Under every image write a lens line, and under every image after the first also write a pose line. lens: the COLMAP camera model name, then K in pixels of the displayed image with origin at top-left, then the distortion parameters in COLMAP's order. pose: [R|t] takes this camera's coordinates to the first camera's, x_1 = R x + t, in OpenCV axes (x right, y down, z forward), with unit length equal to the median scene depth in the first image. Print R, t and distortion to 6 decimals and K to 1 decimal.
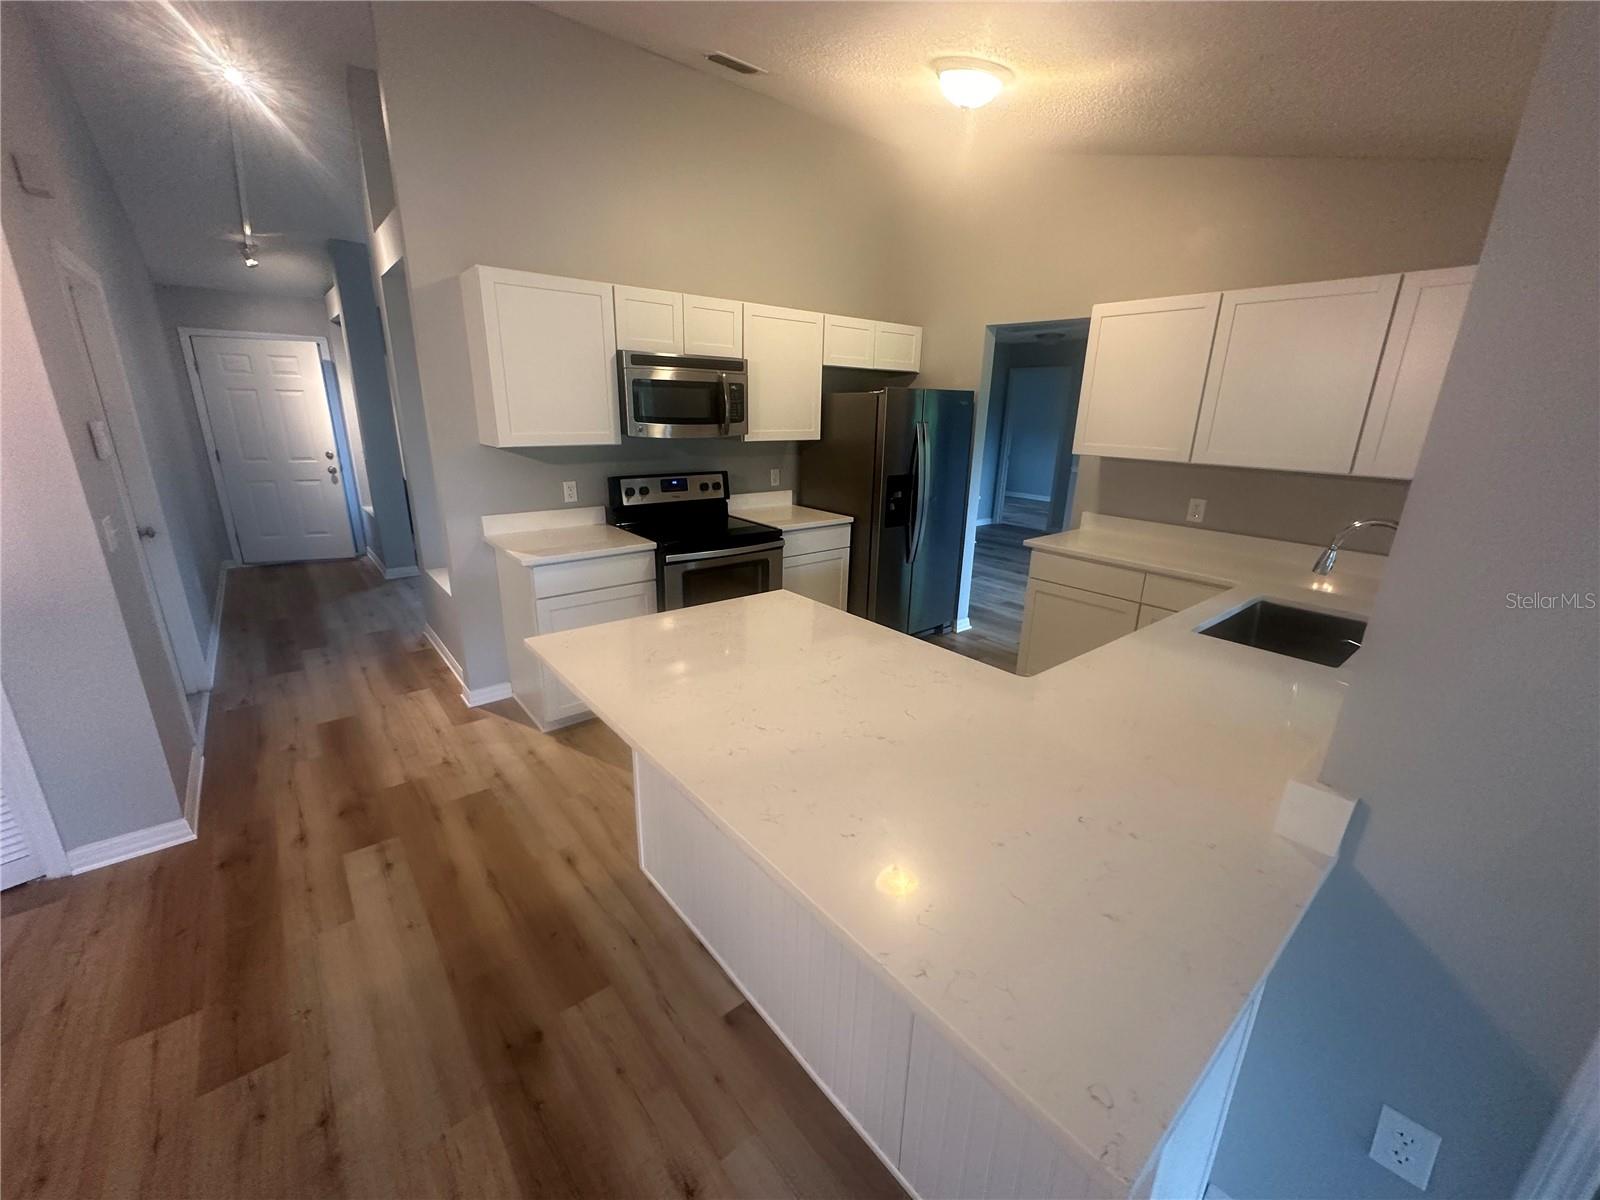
lens RADIAL K [[634.8, 0, 804.4], [0, 634.8, 605.4], [0, 0, 1]] dist [-0.002872, 0.001629]
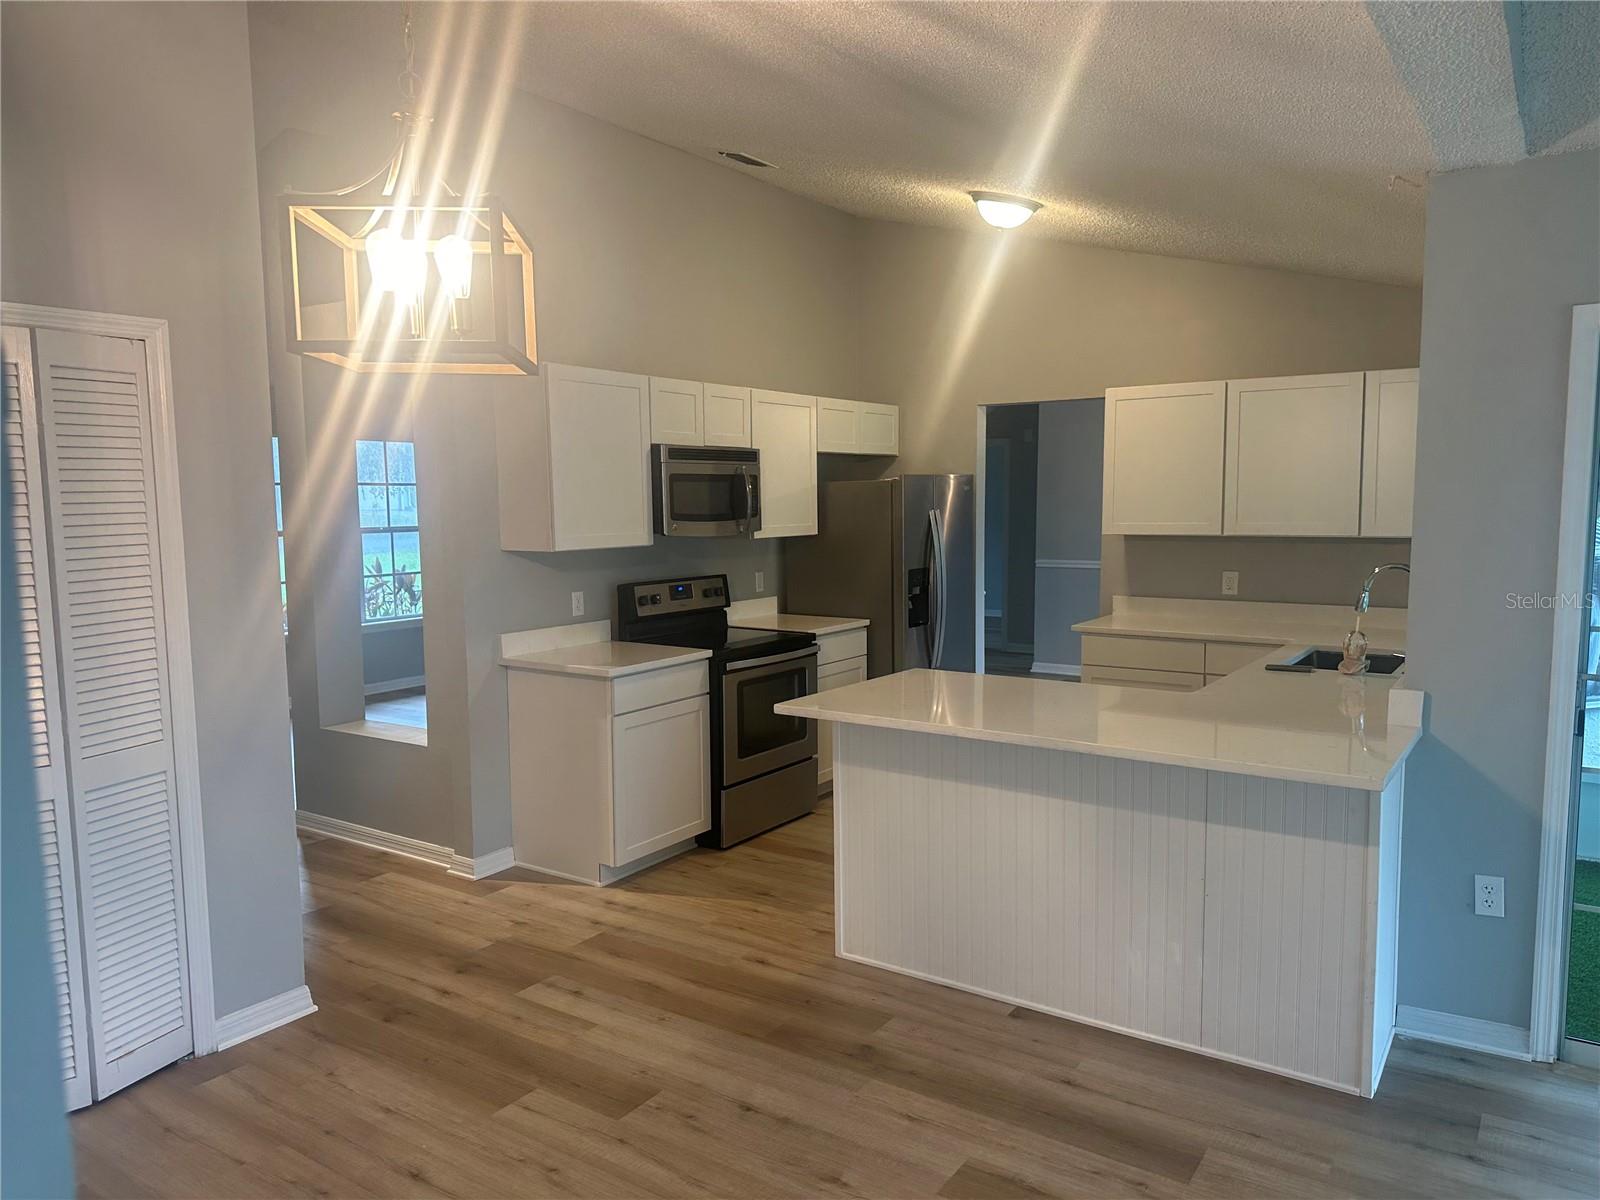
lens RADIAL K [[1118.7, 0, 791.8], [0, 1118.7, 608.7], [0, 0, 1]] dist [0.052991, -0.012817]
pose [[0.963201, -0.061320, 0.261692, -0.477538], [0.113479, 0.975373, -0.189128, 0.137280], [-0.243651, 0.211865, 0.946439, -0.461972]]
